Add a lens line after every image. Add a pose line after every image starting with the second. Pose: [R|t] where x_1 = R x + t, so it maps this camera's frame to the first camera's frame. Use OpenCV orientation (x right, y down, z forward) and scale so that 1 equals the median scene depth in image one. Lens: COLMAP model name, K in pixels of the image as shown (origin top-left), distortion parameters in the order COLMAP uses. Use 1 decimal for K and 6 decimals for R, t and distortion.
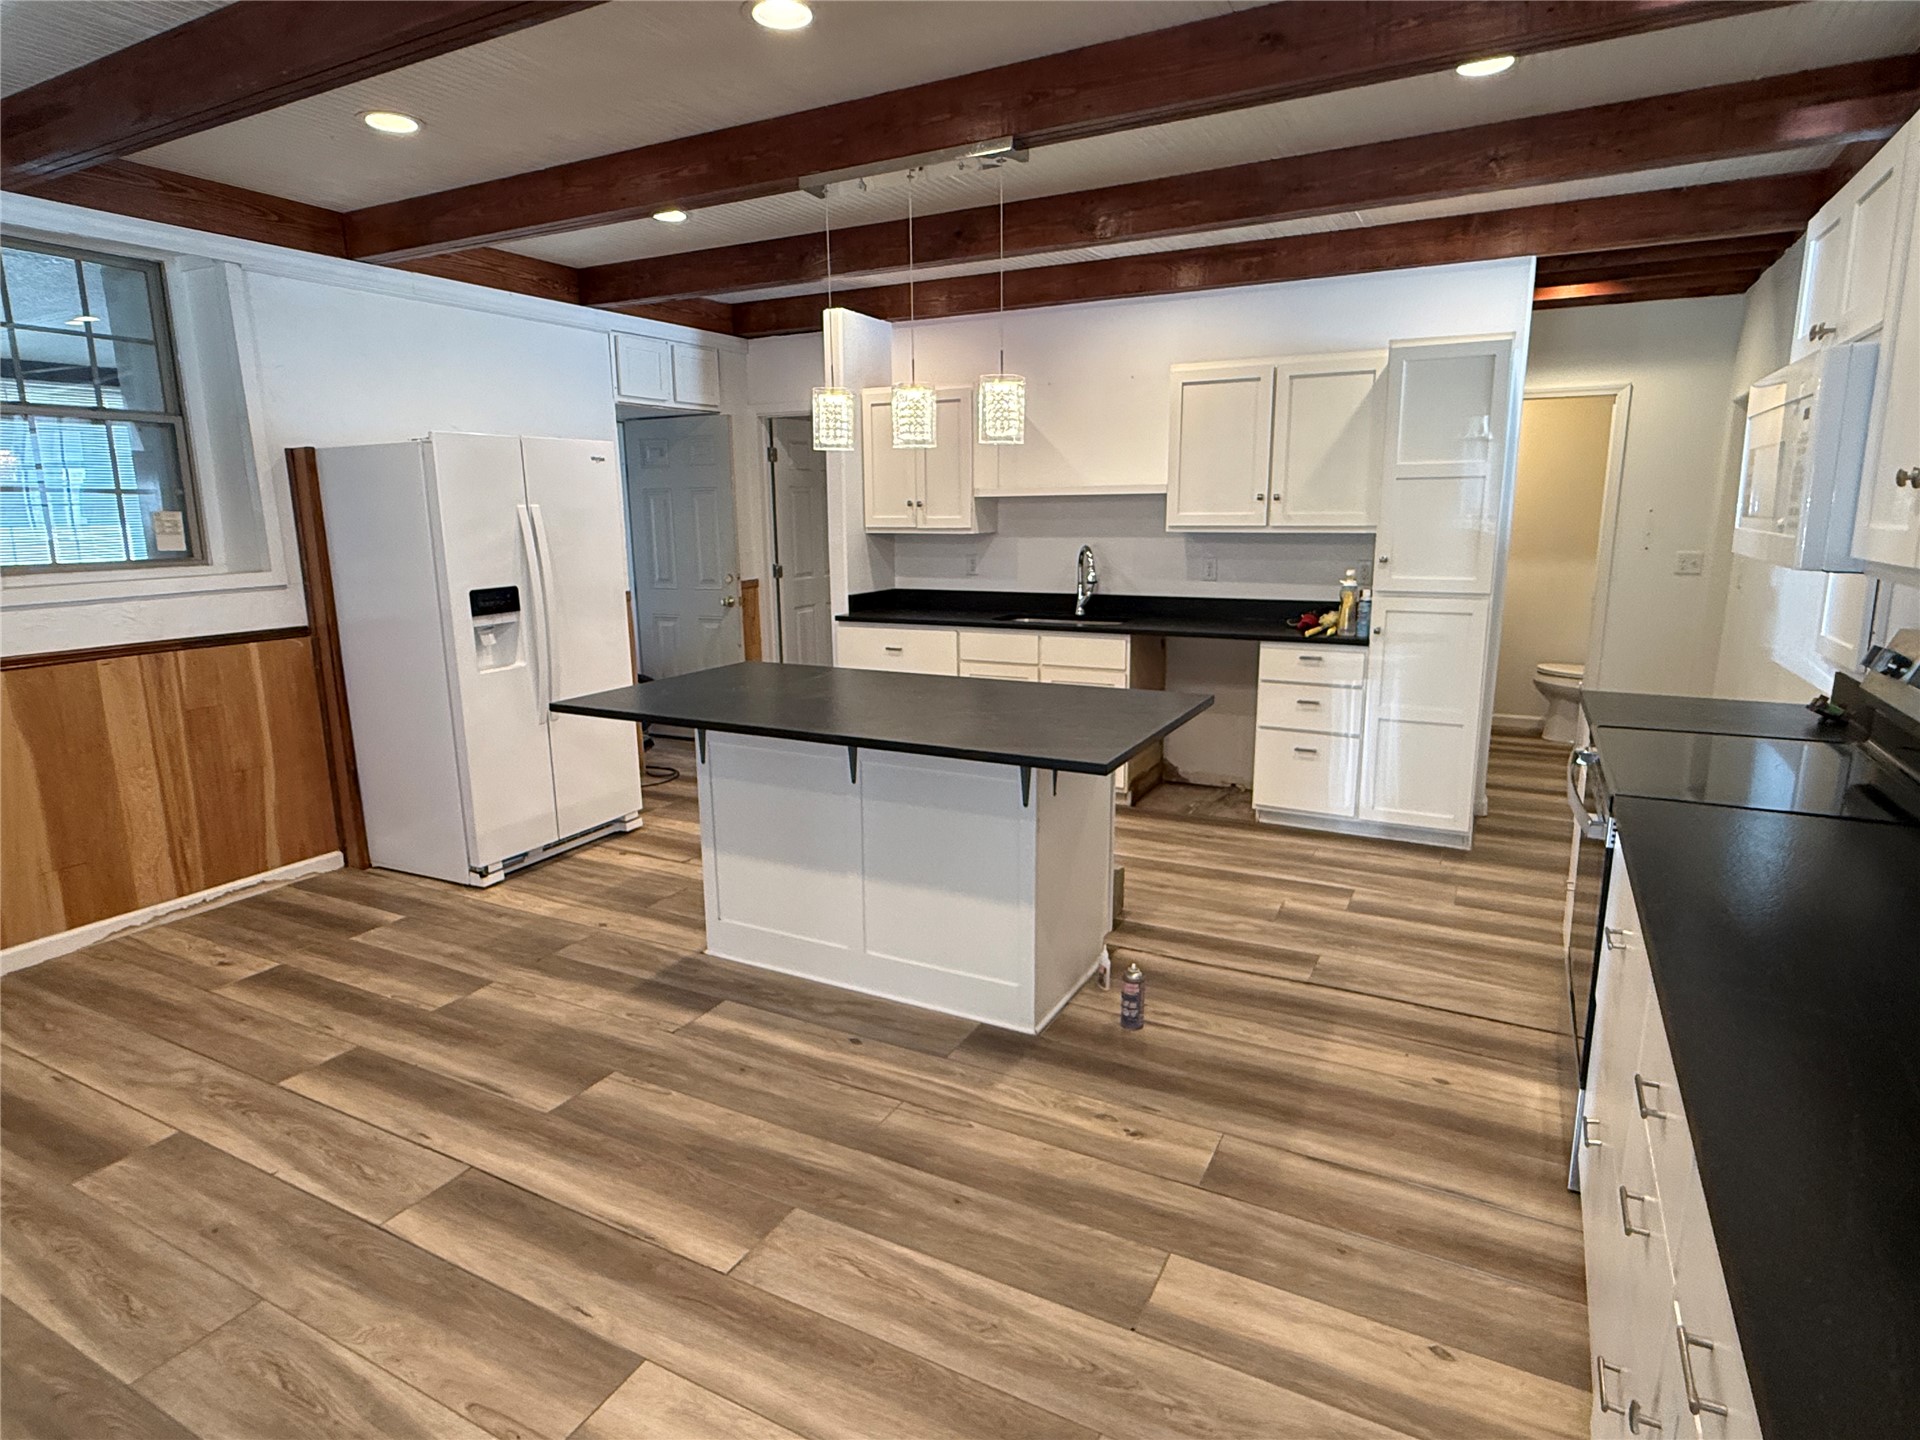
lens RADIAL K [[1050.4, 0, 953.3], [0, 1050.4, 719.7], [0, 0, 1]] dist [0.002961, -0.001576]
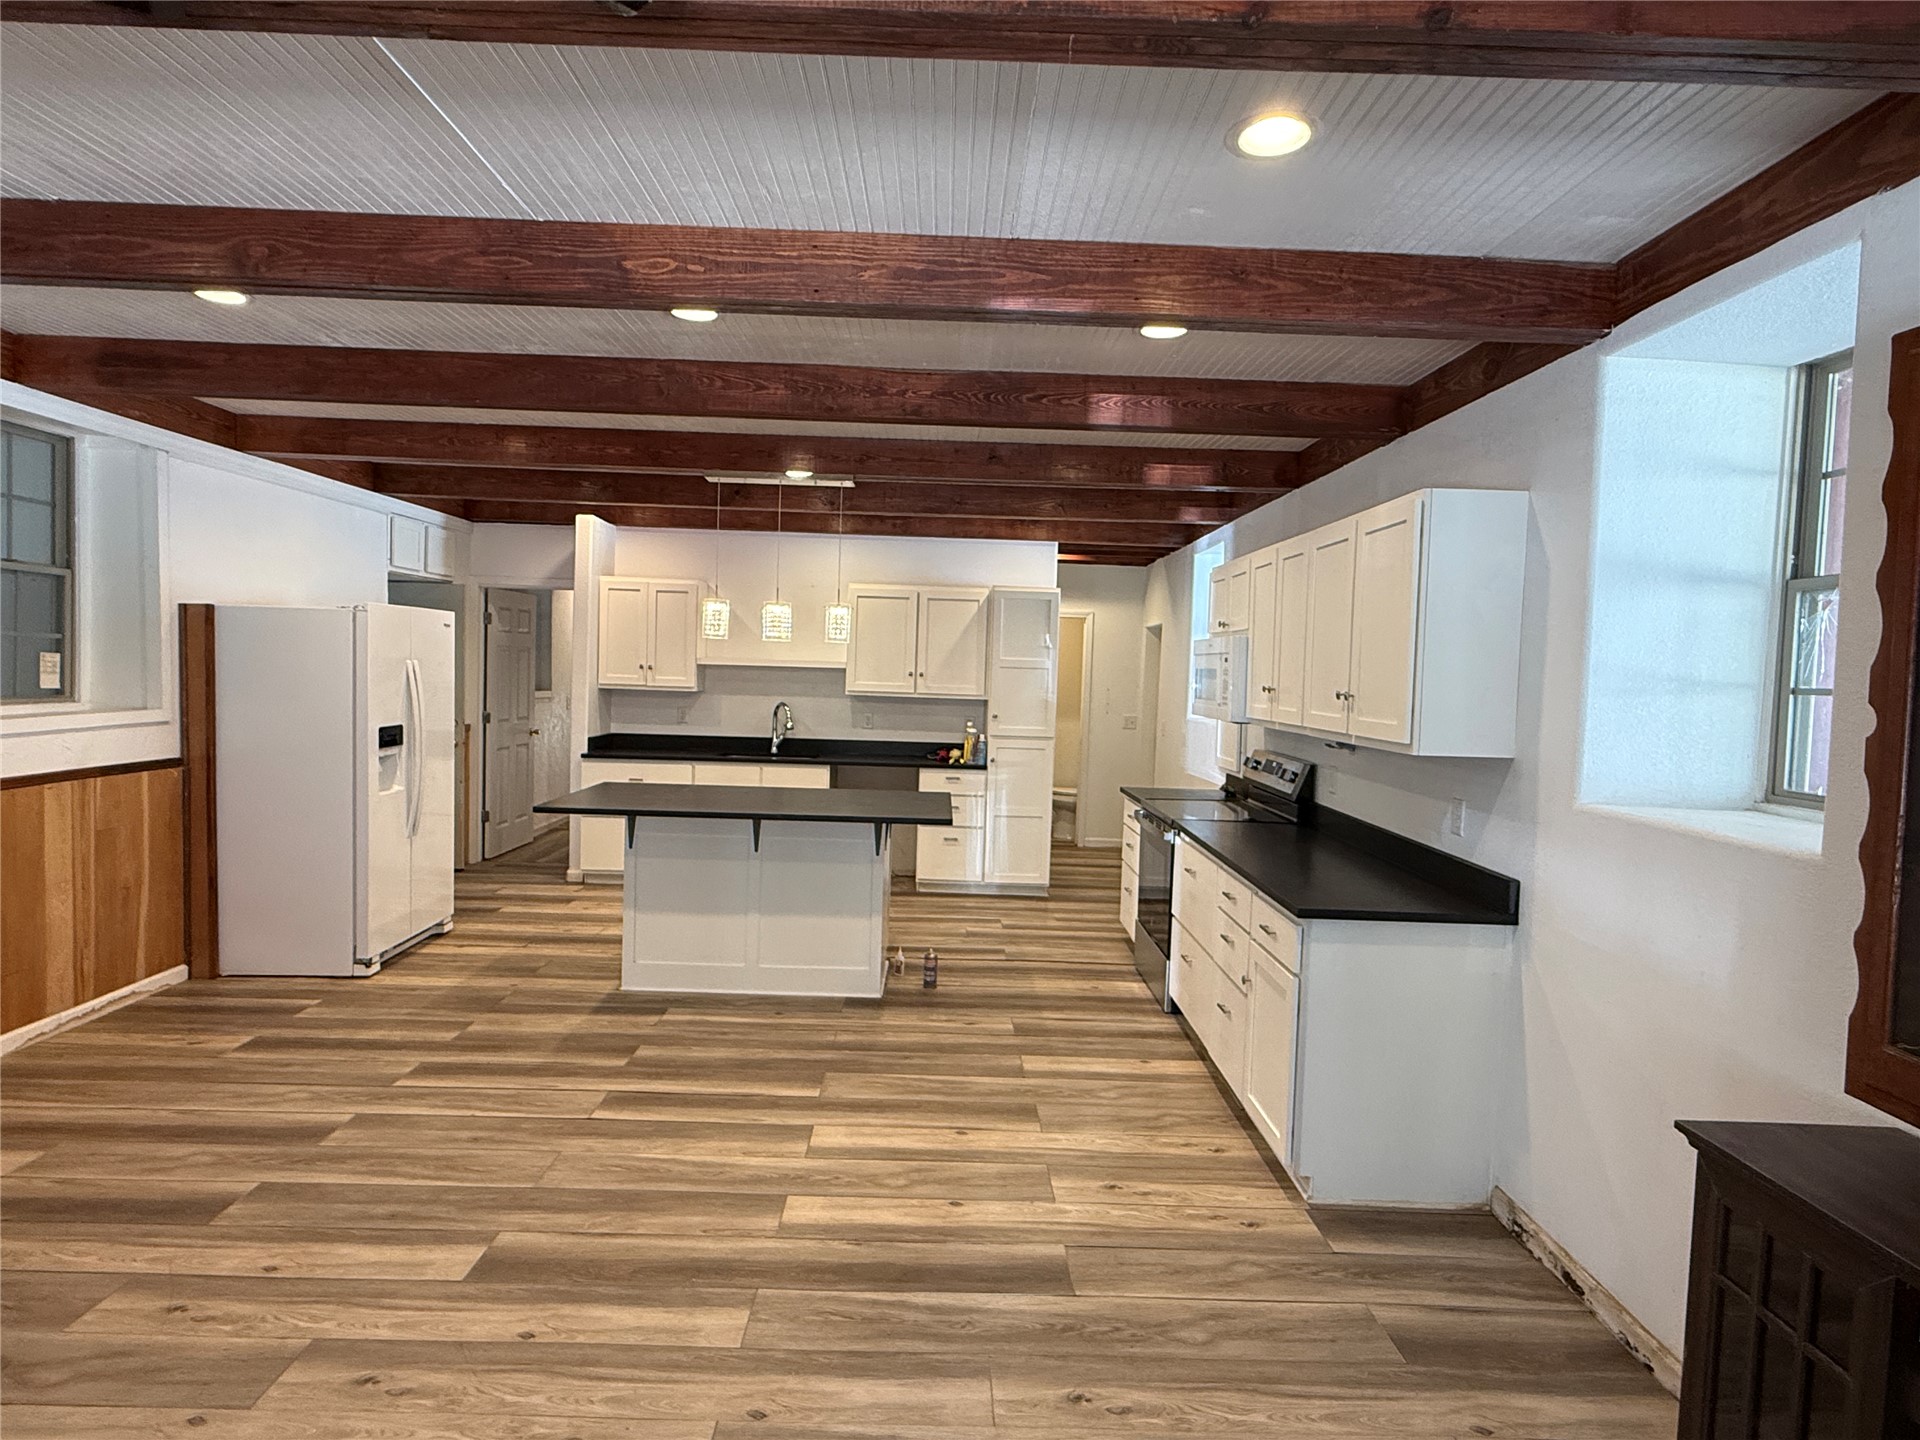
lens RADIAL K [[1050.4, 0, 960.1], [0, 1050.4, 719.5], [0, 0, 1]] dist [0.002961, -0.001576]
pose [[0.872911, 0.015953, 0.487619, -0.453609], [0.056270, 0.989503, -0.133105, 0.069545], [-0.484624, 0.143627, 0.862851, -0.392917]]
